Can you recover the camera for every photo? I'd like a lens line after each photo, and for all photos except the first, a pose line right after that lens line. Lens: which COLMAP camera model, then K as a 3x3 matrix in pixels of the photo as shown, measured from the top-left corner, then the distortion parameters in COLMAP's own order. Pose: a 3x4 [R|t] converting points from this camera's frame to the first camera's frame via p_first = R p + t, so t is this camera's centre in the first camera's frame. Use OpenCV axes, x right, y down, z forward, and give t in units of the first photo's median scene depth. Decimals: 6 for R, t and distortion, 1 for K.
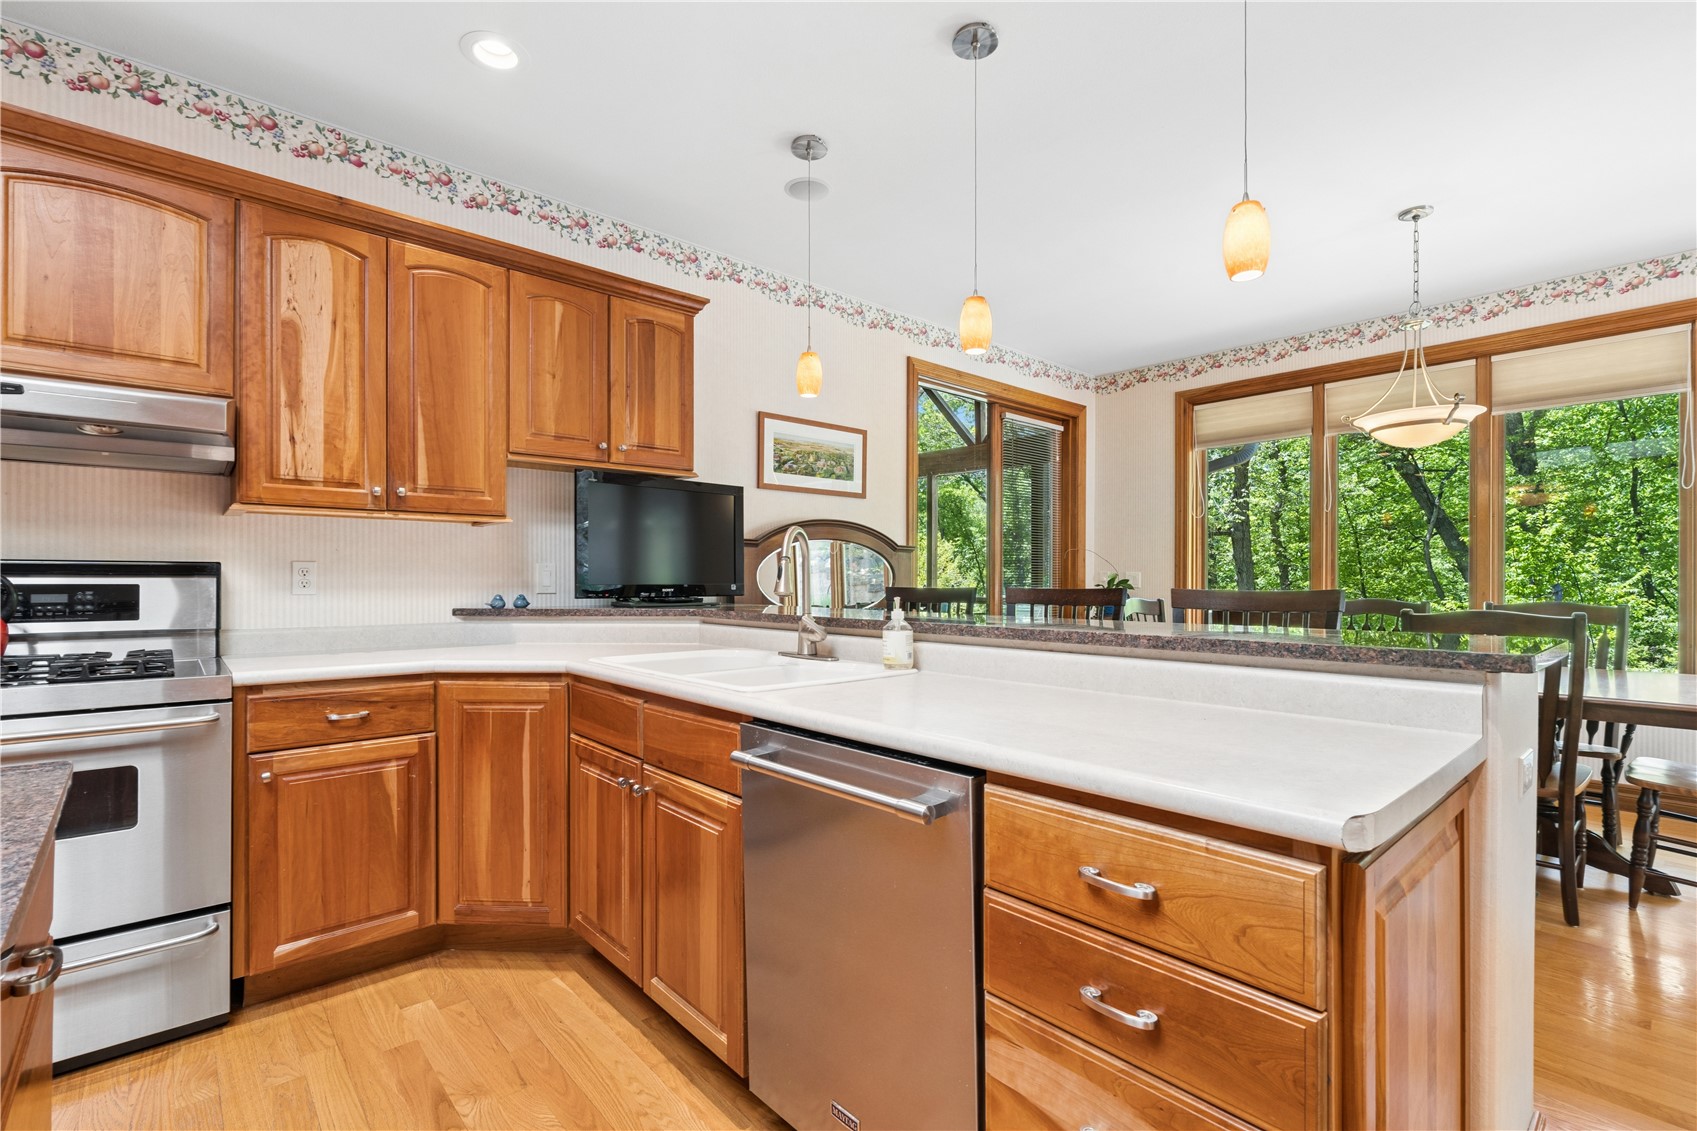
lens RADIAL K [[765.9, 0, 841.6], [0, 765.9, 576.6], [0, 0, 1]] dist [-0.003584, -0.000975]
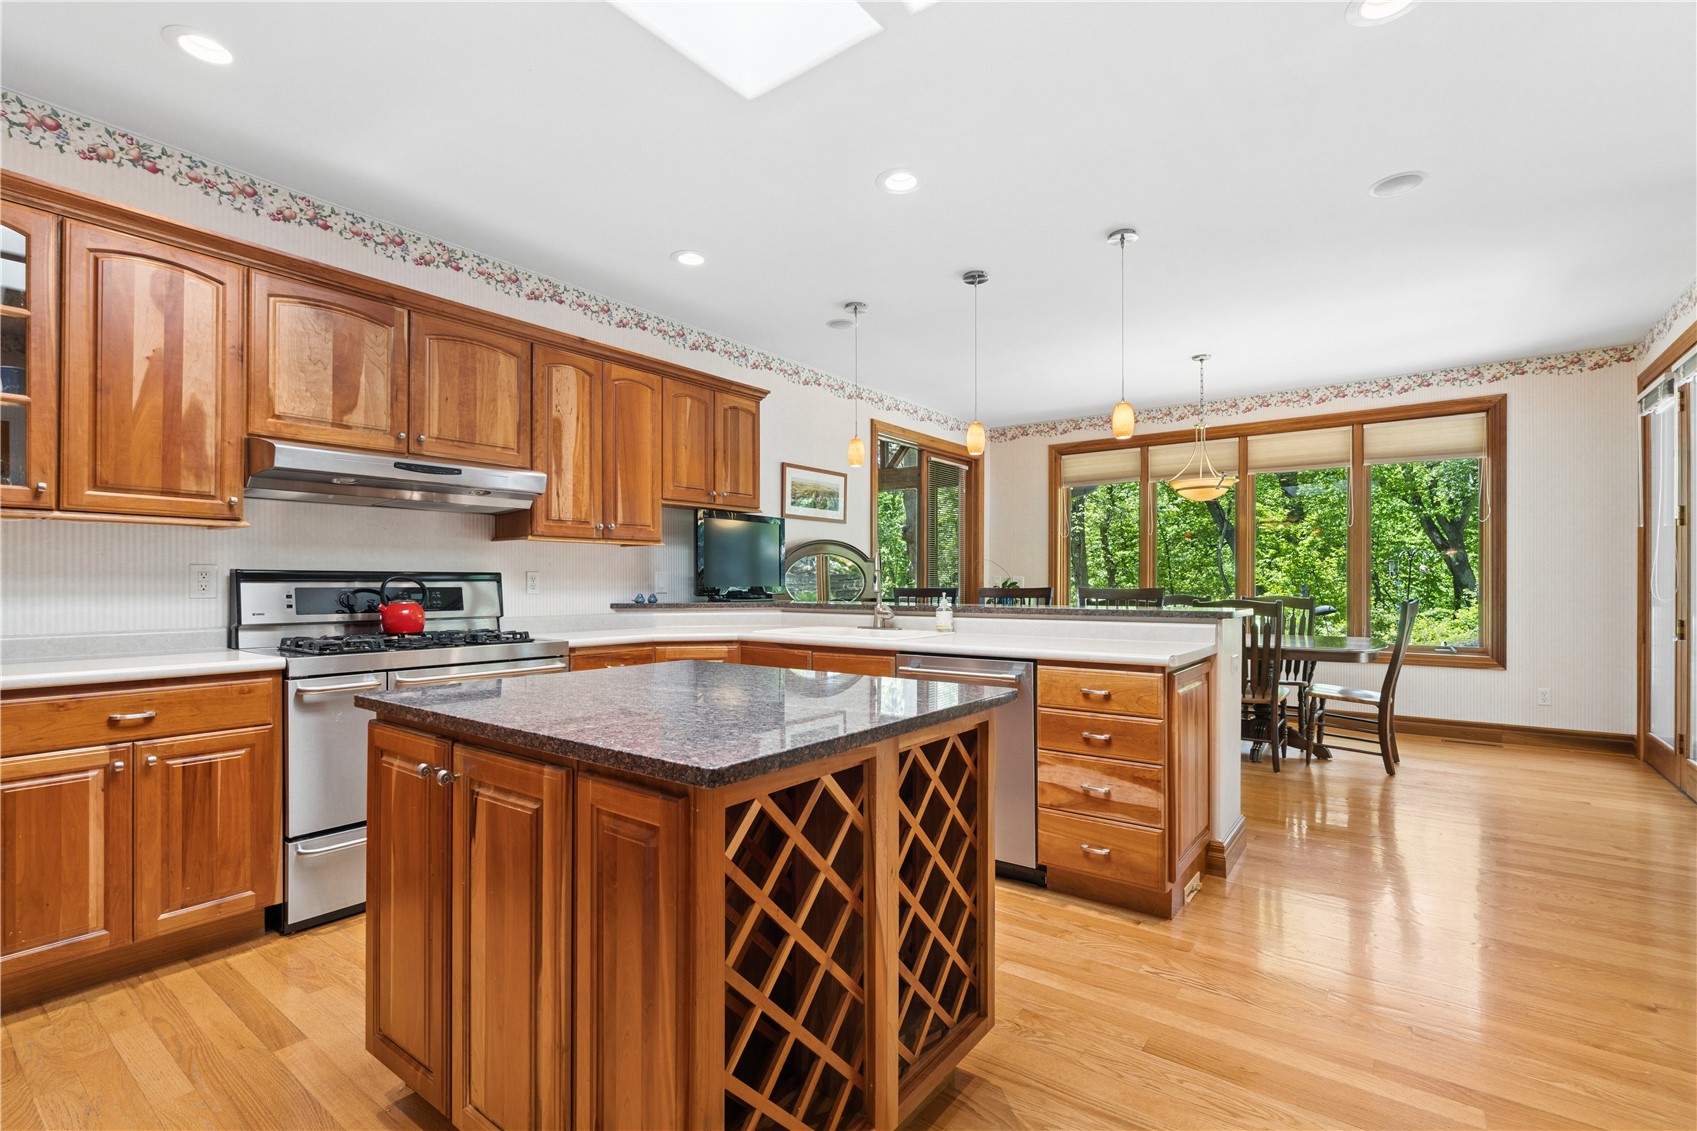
lens RADIAL K [[765.9, 0, 843.8], [0, 765.9, 579.5], [0, 0, 1]] dist [-0.003584, -0.000975]
pose [[0.981203, -0.001217, 0.192975, -0.421600], [0.001018, 0.999999, 0.001132, -0.006169], [-0.192977, -0.000914, 0.981203, -0.612412]]
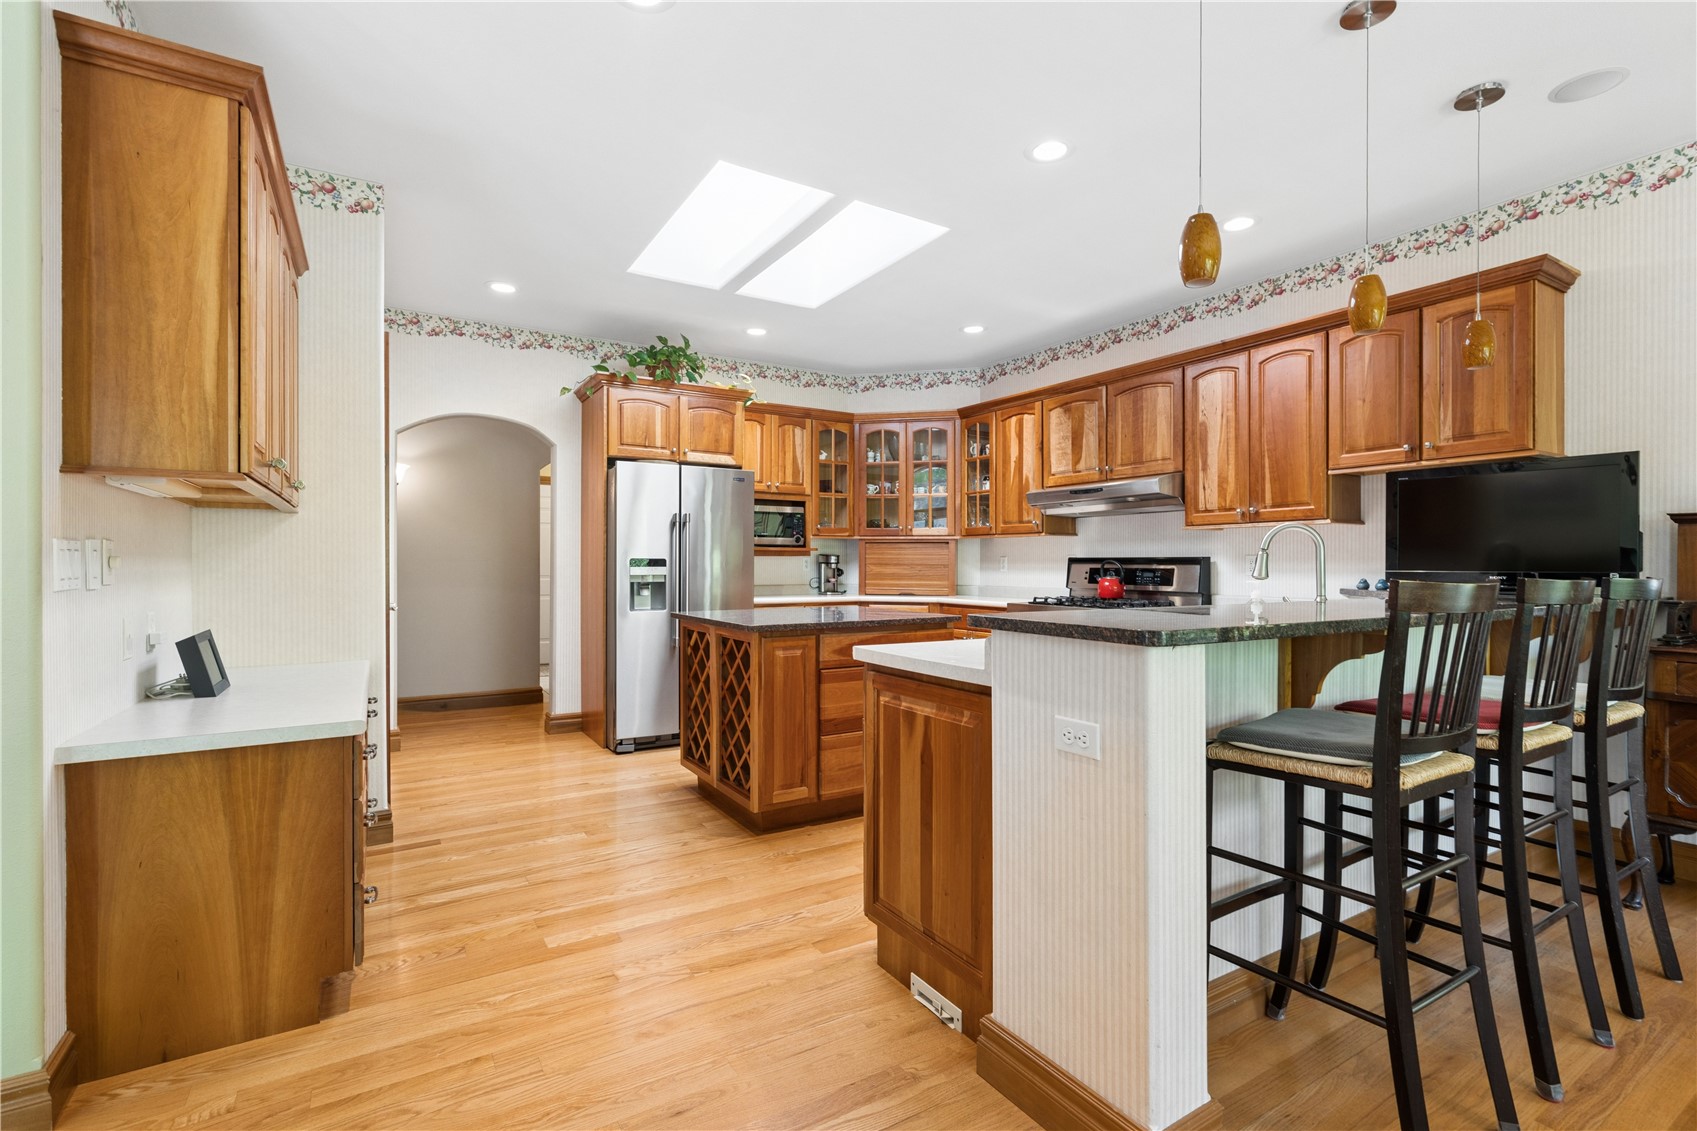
lens RADIAL K [[765.9, 0, 854.5], [0, 765.9, 576.0], [0, 0, 1]] dist [-0.003584, -0.000975]
pose [[-0.174117, 0.004926, -0.984713, 1.141389], [-0.001995, 0.999984, 0.005355, 0.020559], [0.984723, 0.002897, -0.174104, 0.471349]]
